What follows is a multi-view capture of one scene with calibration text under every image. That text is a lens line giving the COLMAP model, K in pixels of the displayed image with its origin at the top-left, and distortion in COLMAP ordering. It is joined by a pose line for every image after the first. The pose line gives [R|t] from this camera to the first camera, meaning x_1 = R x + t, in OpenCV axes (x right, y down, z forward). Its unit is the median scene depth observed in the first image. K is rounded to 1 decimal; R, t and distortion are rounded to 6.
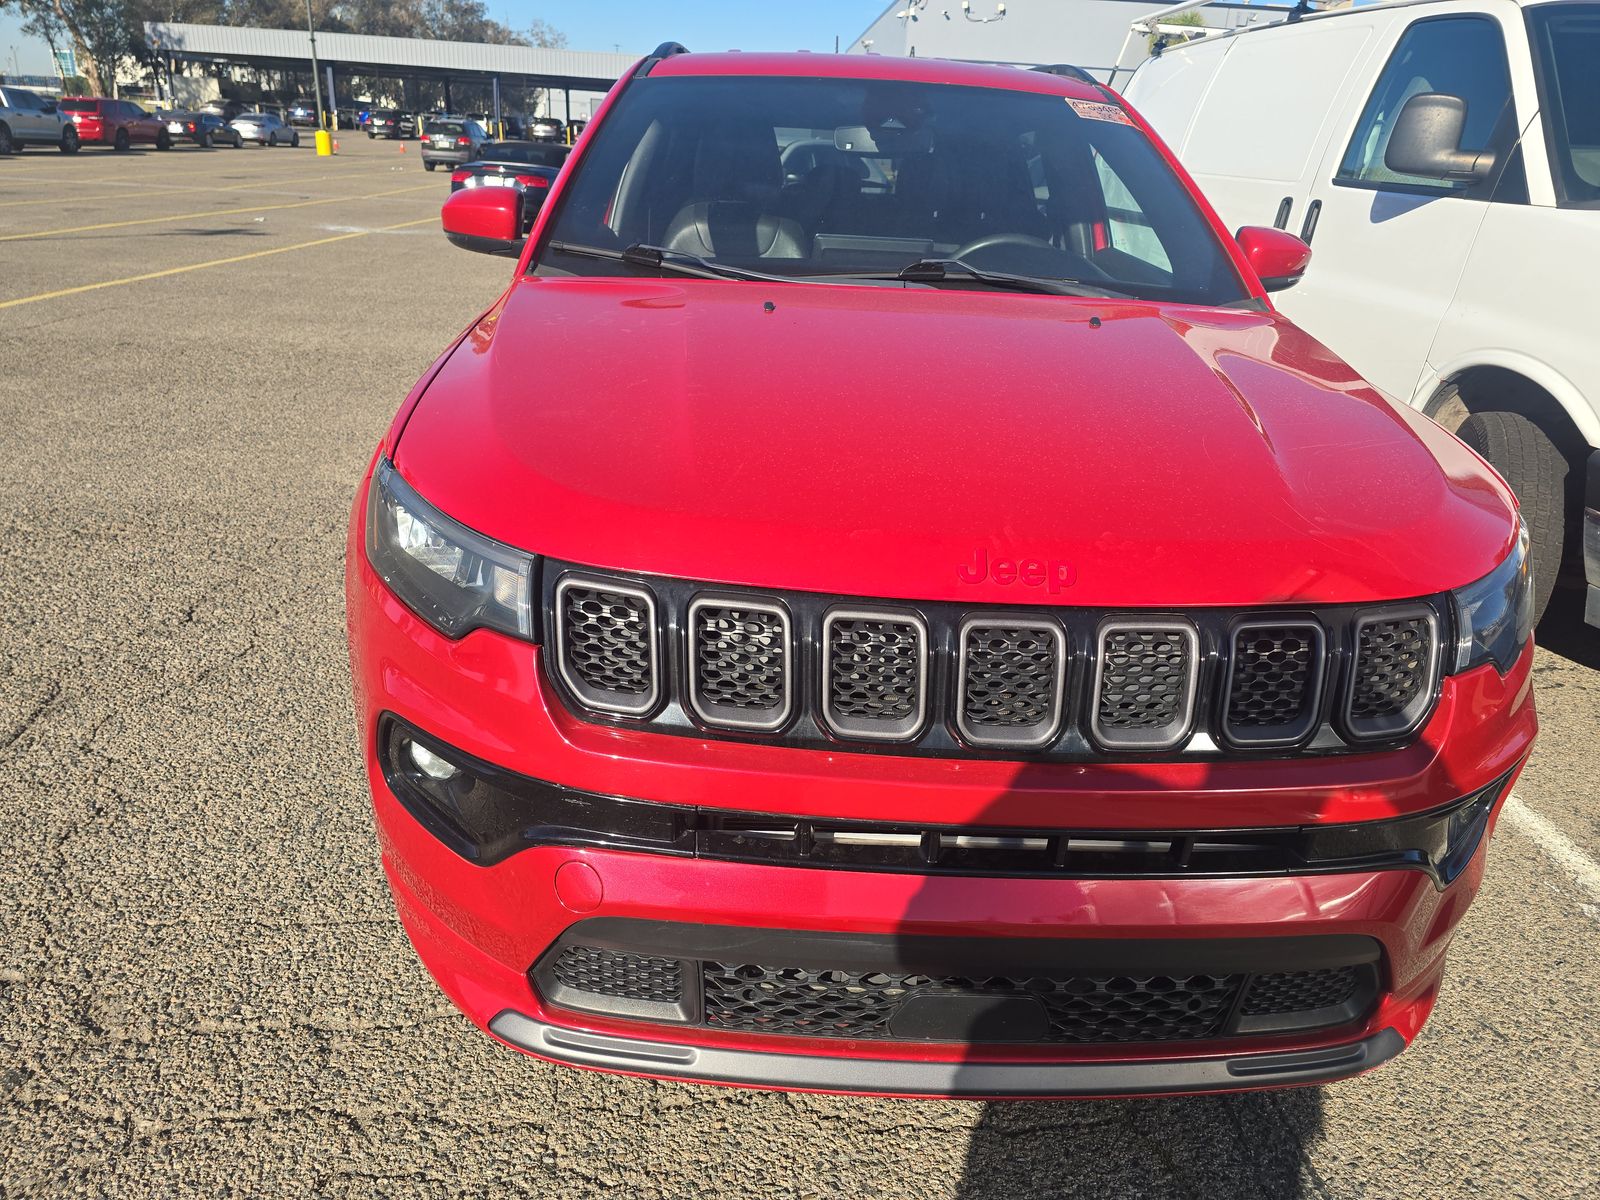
lens RADIAL K [[1079.9, 0, 791.4], [0, 1079.9, 600.4], [0, 0, 1]] dist [0.013195, -0.008464]
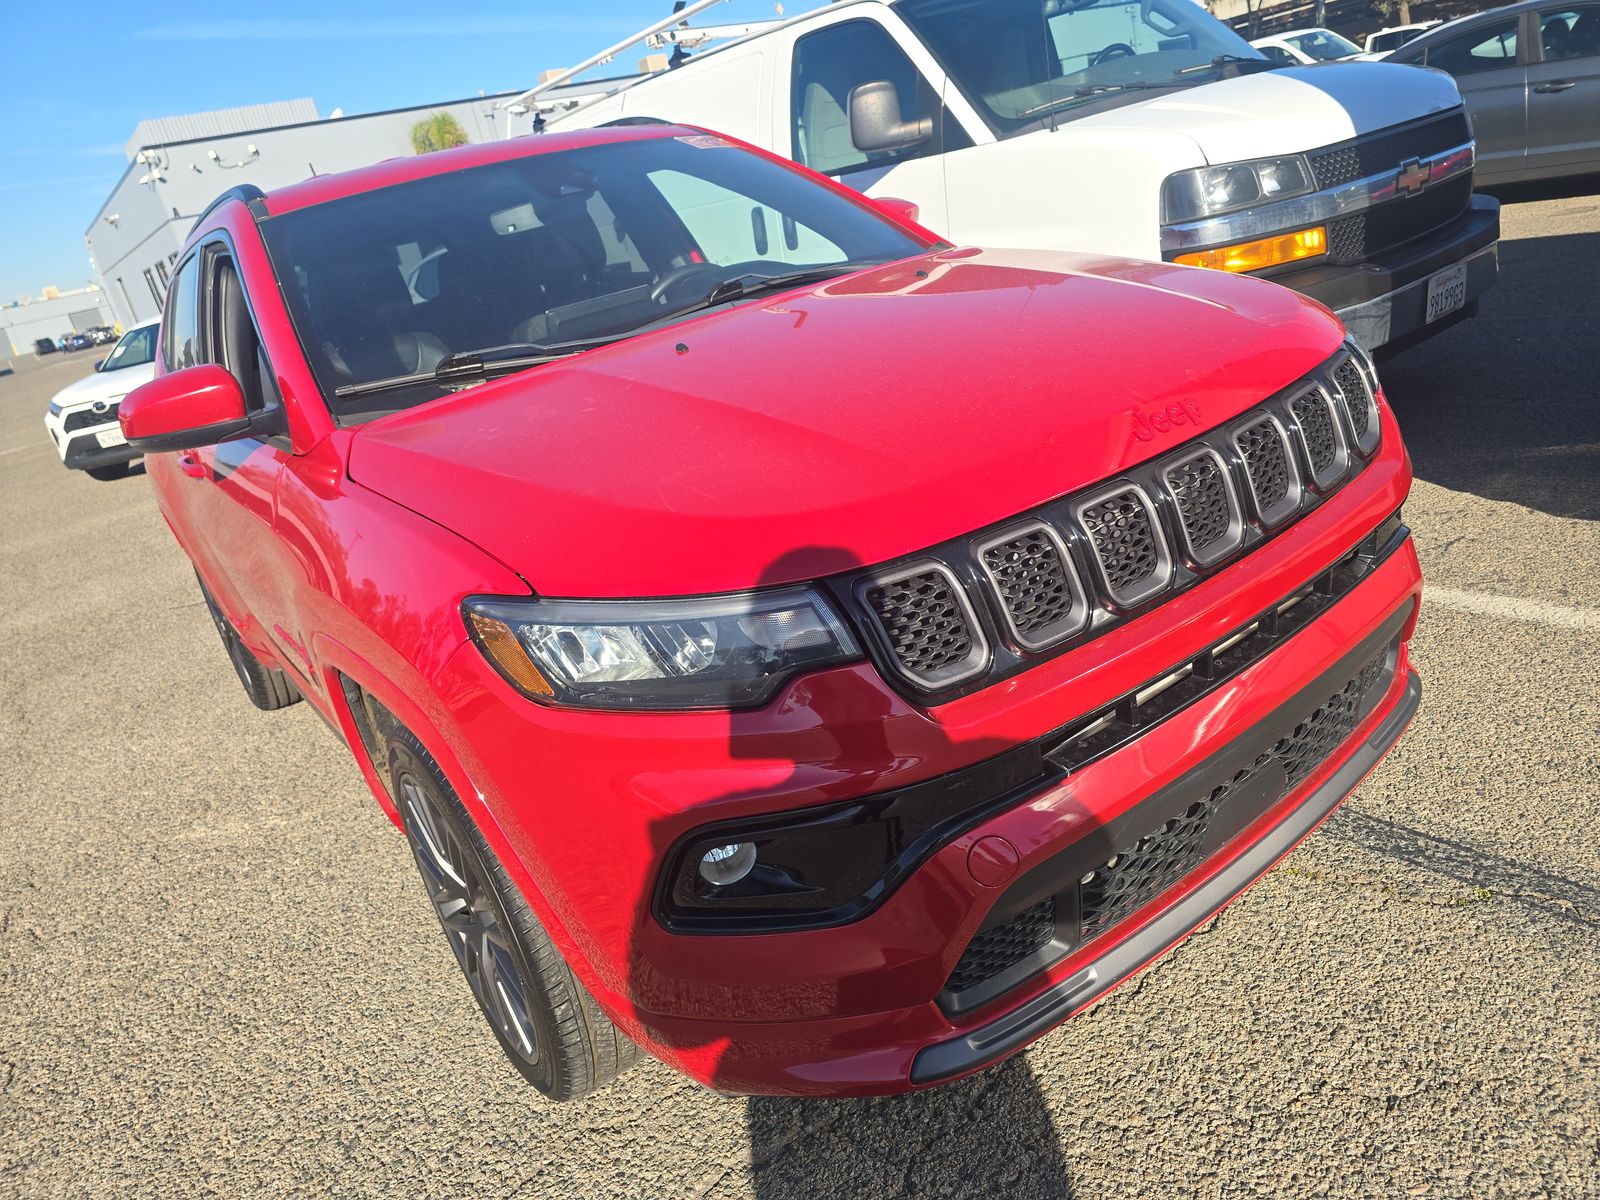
lens RADIAL K [[1079.9, 0, 803.0], [0, 1079.9, 607.9], [0, 0, 1]] dist [0.013195, -0.008464]
pose [[0.791199, -0.414948, 0.449246, -0.469129], [0.446403, 0.893959, 0.039517, -0.044048], [-0.418005, 0.169279, 0.892534, 0.094302]]
